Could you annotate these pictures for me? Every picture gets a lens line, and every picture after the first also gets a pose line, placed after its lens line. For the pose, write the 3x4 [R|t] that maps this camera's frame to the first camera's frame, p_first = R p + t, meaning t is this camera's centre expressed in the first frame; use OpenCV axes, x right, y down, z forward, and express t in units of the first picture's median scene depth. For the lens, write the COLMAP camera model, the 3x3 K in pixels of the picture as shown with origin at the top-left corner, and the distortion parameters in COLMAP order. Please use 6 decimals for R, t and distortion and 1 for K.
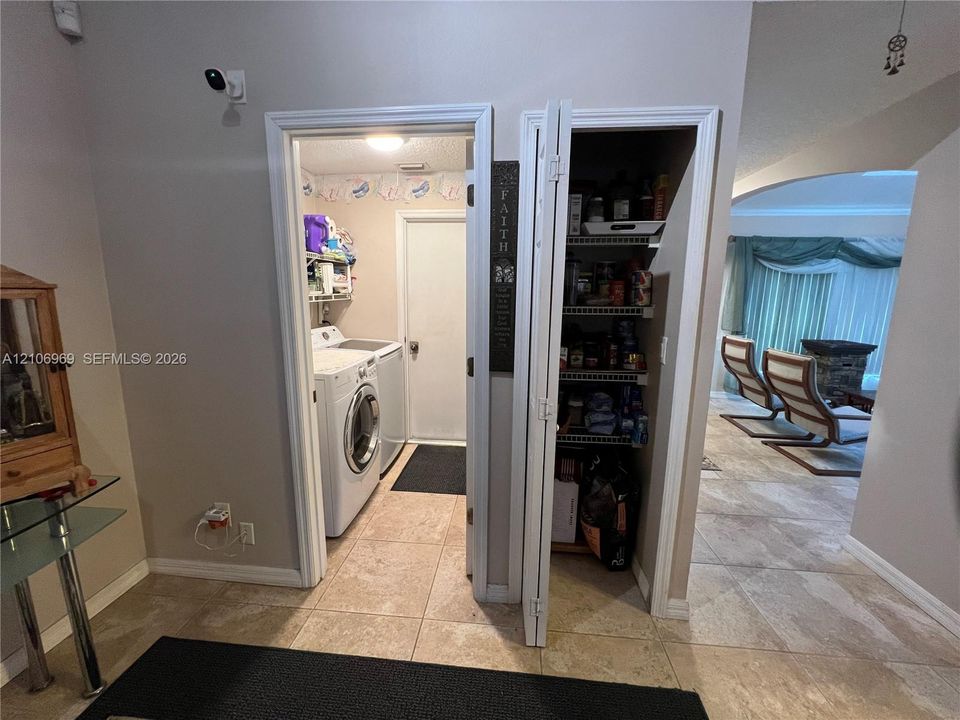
lens RADIAL K [[384.7, 0, 478.1], [0, 384.7, 356.7], [0, 0, 1]] dist [-0.004589, 0.000994]
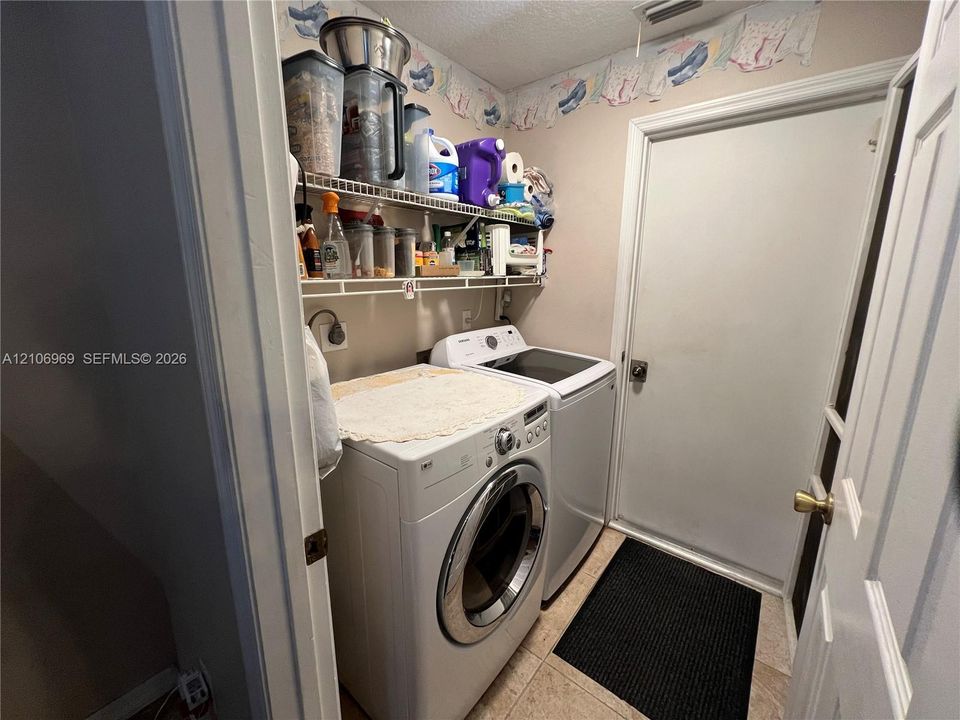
lens RADIAL K [[384.7, 0, 478.1], [0, 384.7, 356.7], [0, 0, 1]] dist [-0.004589, 0.000994]
pose [[0.831794, 0.109166, -0.544244, -0.063854], [-0.088774, 0.994013, 0.063704, -0.067452], [0.547940, -0.004674, 0.836505, 0.443441]]
